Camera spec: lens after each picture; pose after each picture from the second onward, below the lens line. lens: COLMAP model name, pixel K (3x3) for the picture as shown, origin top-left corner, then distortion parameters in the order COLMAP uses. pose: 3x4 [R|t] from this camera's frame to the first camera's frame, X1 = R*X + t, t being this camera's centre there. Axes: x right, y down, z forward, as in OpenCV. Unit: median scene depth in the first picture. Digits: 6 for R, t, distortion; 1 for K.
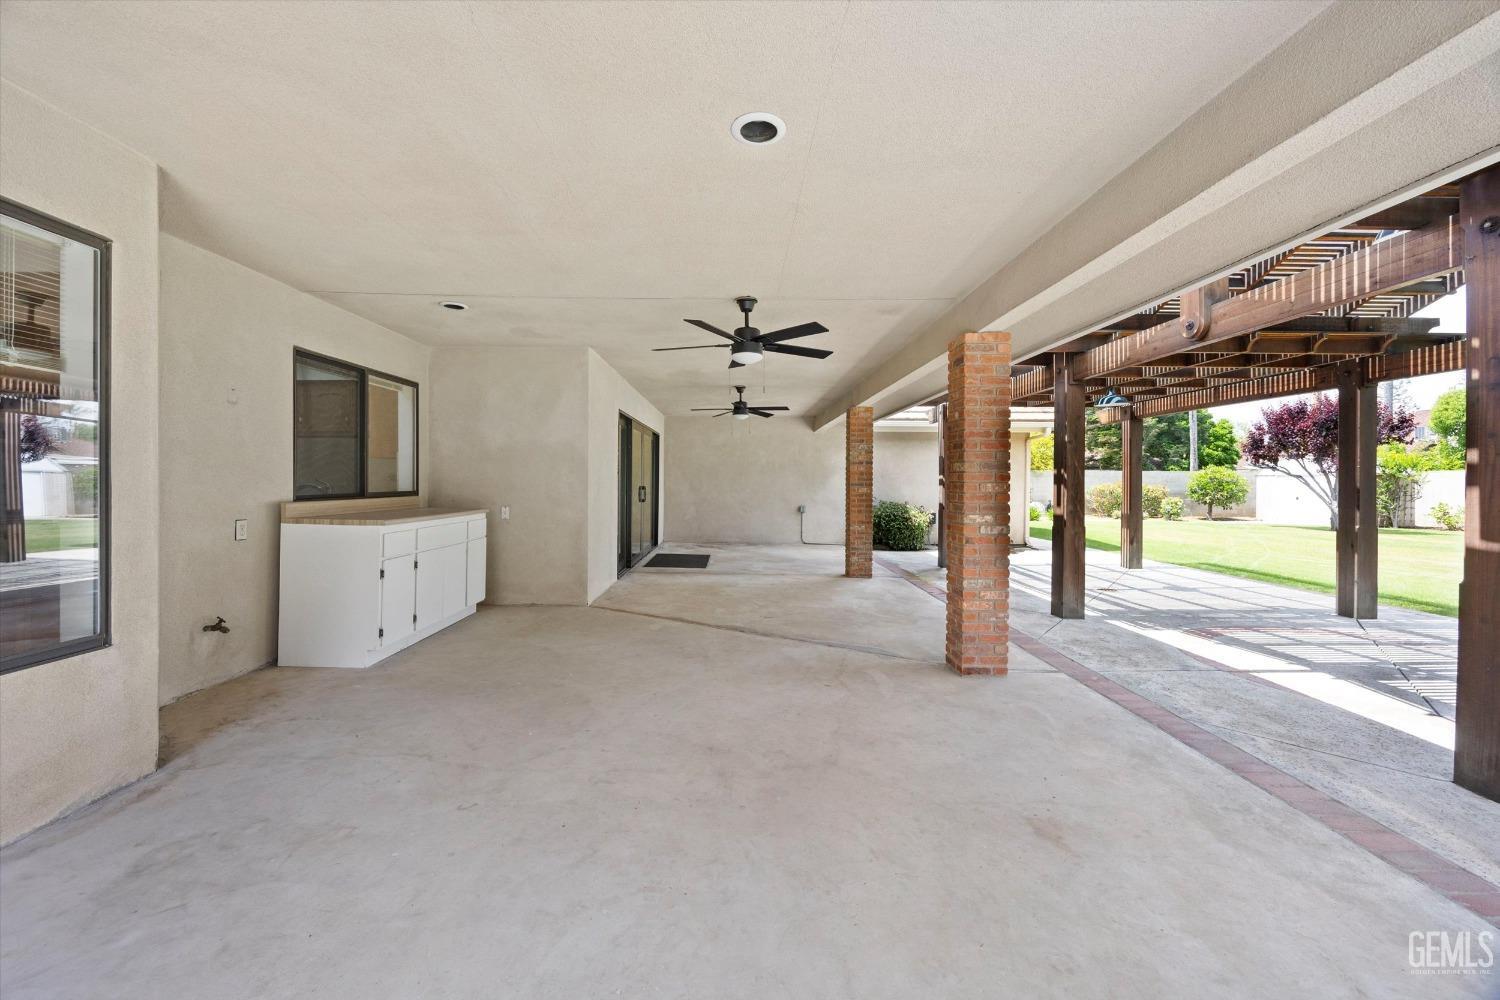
lens RADIAL K [[586.2, 0, 744.4], [0, 586.2, 489.3], [0, 0, 1]] dist [-0.000201, 0.000017]
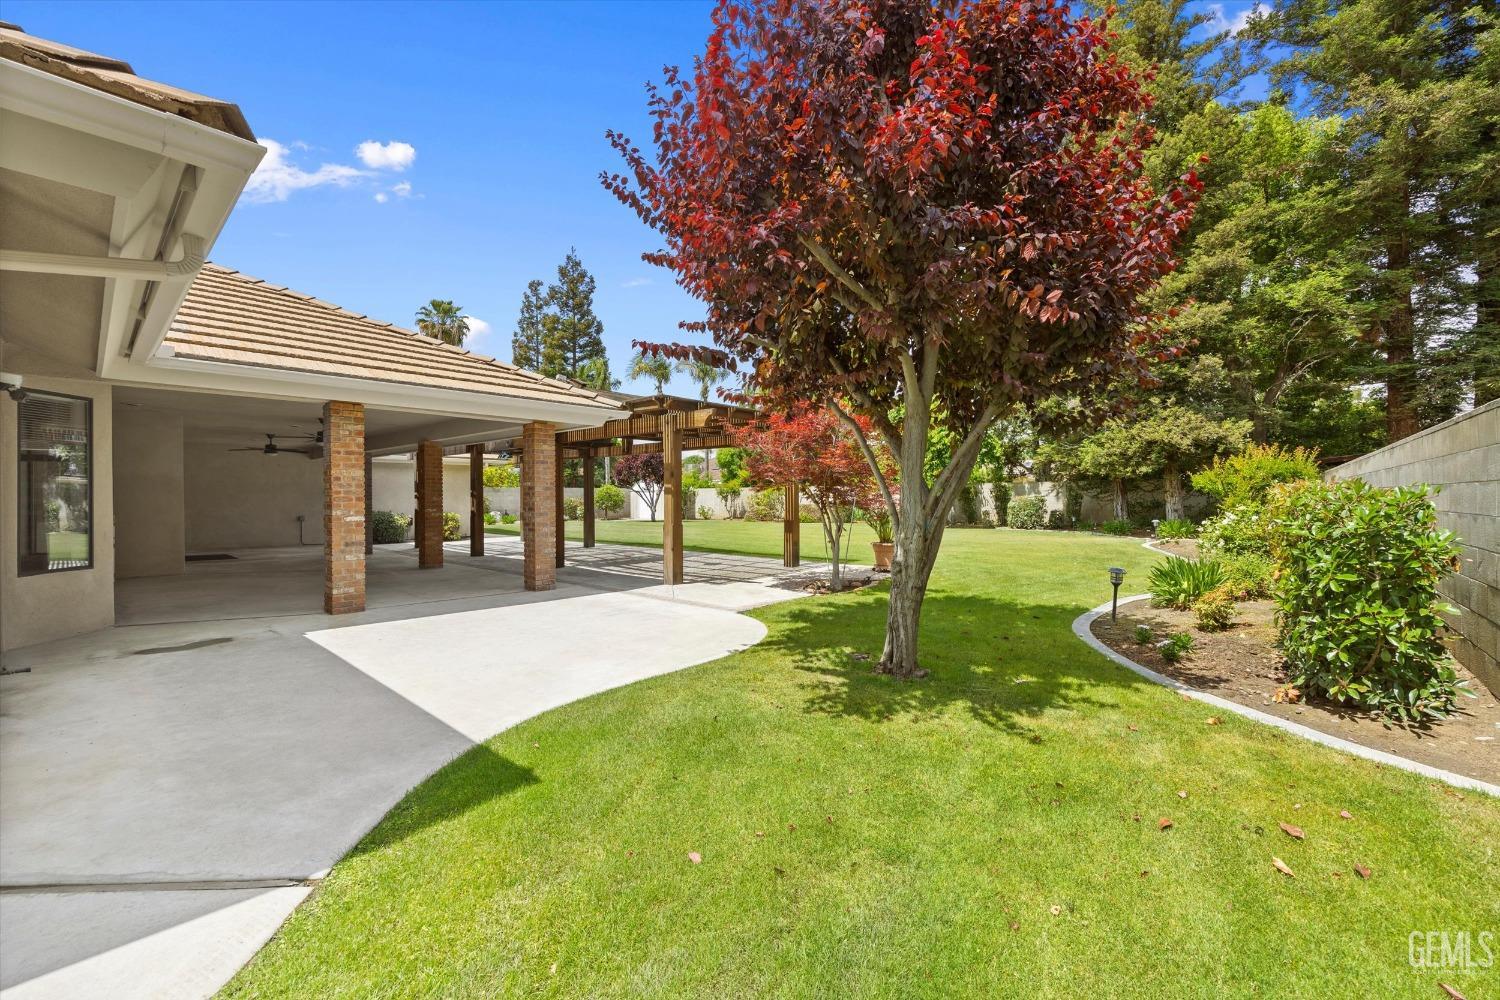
lens RADIAL K [[586.2, 0, 744.4], [0, 586.2, 489.3], [0, 0, 1]] dist [-0.000201, 0.000017]
pose [[0.674114, 0.001750, 0.738625, -0.203439], [0.015898, 0.999731, -0.016879, 0.006910], [-0.738456, 0.023121, 0.673905, -0.620141]]
